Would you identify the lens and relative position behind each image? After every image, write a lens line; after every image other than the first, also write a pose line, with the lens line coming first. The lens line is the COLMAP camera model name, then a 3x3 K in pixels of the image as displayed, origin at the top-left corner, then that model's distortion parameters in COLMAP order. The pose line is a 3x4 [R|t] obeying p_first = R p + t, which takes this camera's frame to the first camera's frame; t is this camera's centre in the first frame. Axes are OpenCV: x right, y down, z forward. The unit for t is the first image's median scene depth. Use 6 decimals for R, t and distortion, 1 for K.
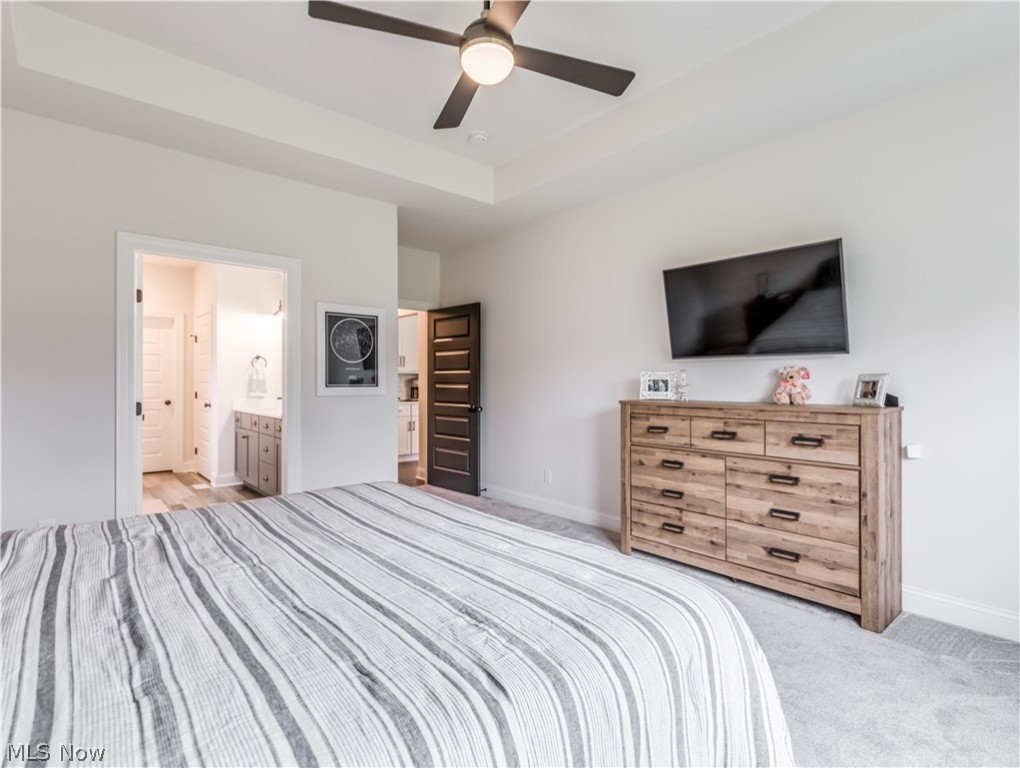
lens RADIAL K [[515.8, 0, 507.8], [0, 515.8, 387.2], [0, 0, 1]] dist [0.003785, 0.000489]
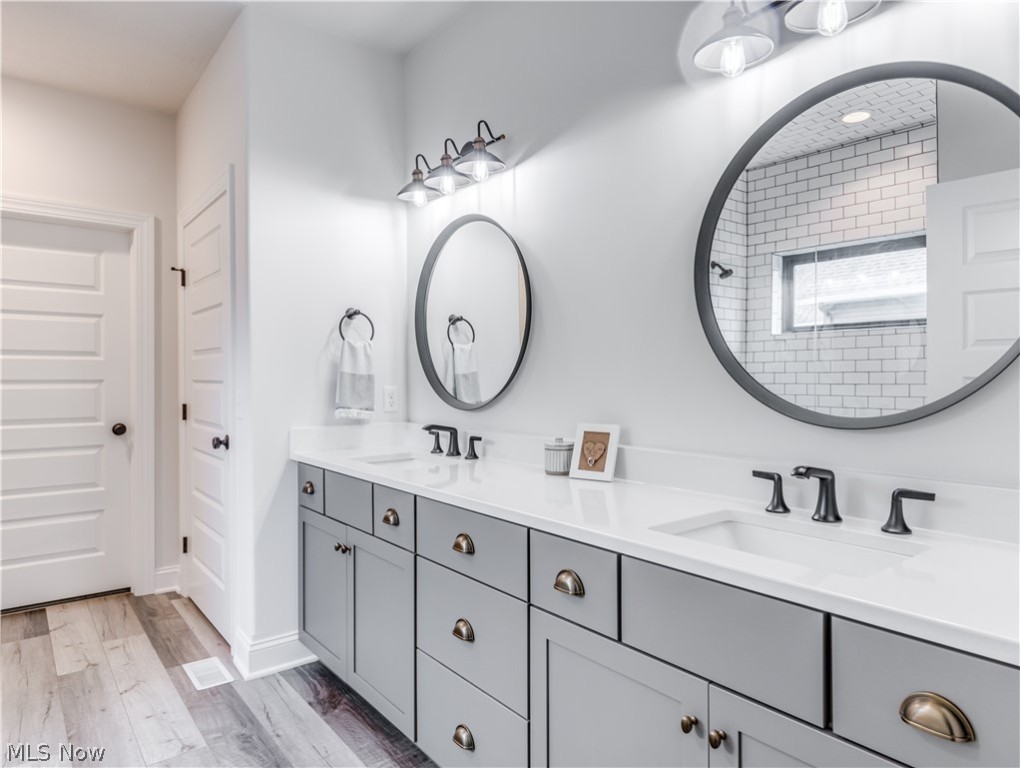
lens RADIAL K [[628.6, 0, 510.0], [0, 628.6, 384.0], [0, 0, 1]] dist [0.001914, 0.000749]
pose [[0.999348, -0.003888, -0.035894, -0.352825], [0.004107, 0.999973, 0.006041, -0.009454], [0.035870, -0.006184, 0.999337, 0.548975]]
